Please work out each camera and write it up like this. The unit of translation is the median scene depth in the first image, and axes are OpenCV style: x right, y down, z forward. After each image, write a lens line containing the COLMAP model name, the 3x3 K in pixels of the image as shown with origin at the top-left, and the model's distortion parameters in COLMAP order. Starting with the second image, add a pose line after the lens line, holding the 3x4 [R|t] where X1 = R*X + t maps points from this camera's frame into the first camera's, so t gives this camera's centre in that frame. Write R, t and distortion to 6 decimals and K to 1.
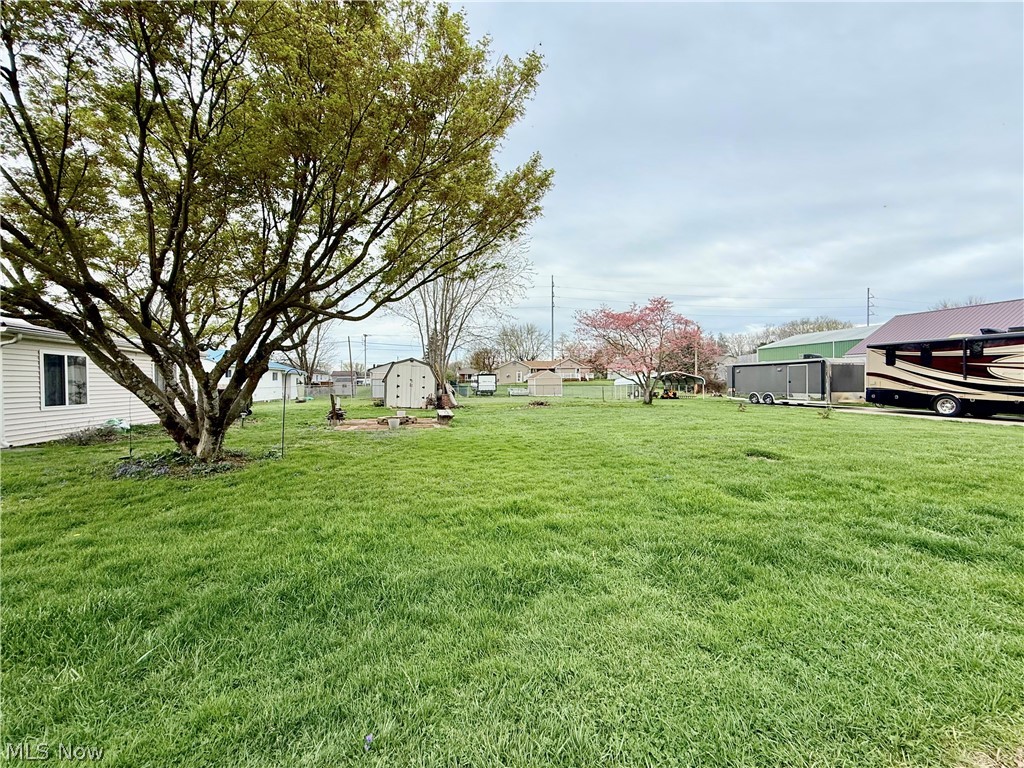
lens RADIAL K [[419.2, 0, 512.0], [0, 419.2, 384.0], [0, 0, 1]] dist [0.000599, -0.000047]
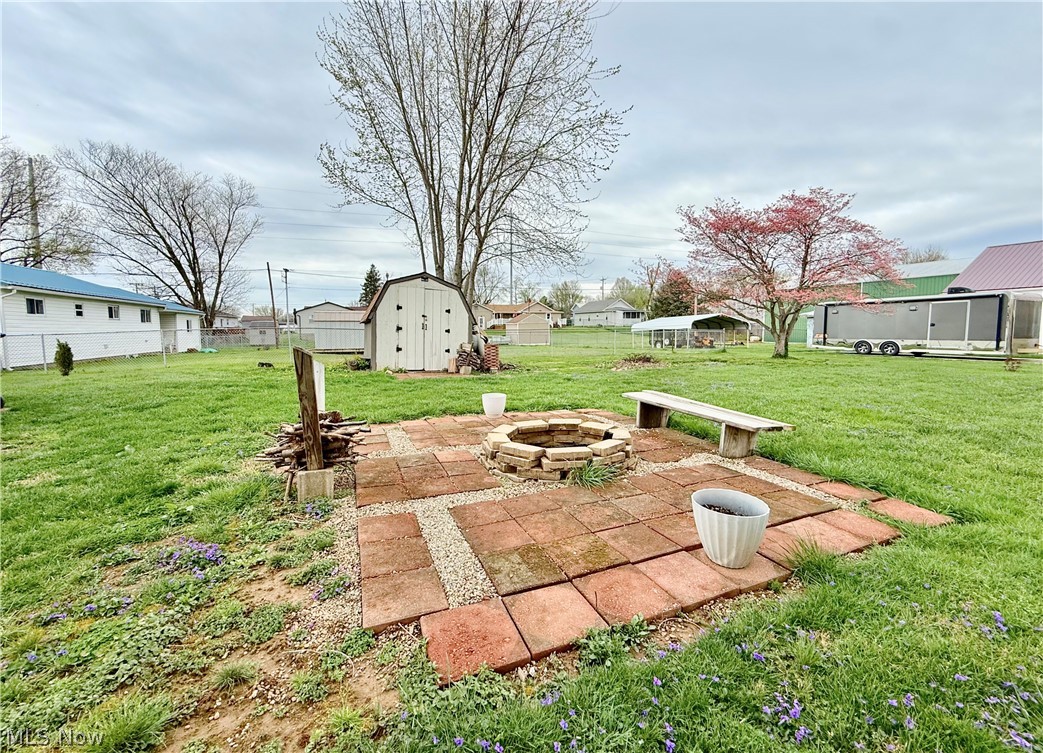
lens RADIAL K [[406.4, 0, 521.5], [0, 406.4, 376.5], [0, 0, 1]] dist [-0.012412, -0.000070]
pose [[0.980368, -0.020506, 0.196107, -0.171340], [-0.000764, 0.994175, 0.107778, 0.007665], [-0.197174, -0.105812, 0.974642, 0.373839]]
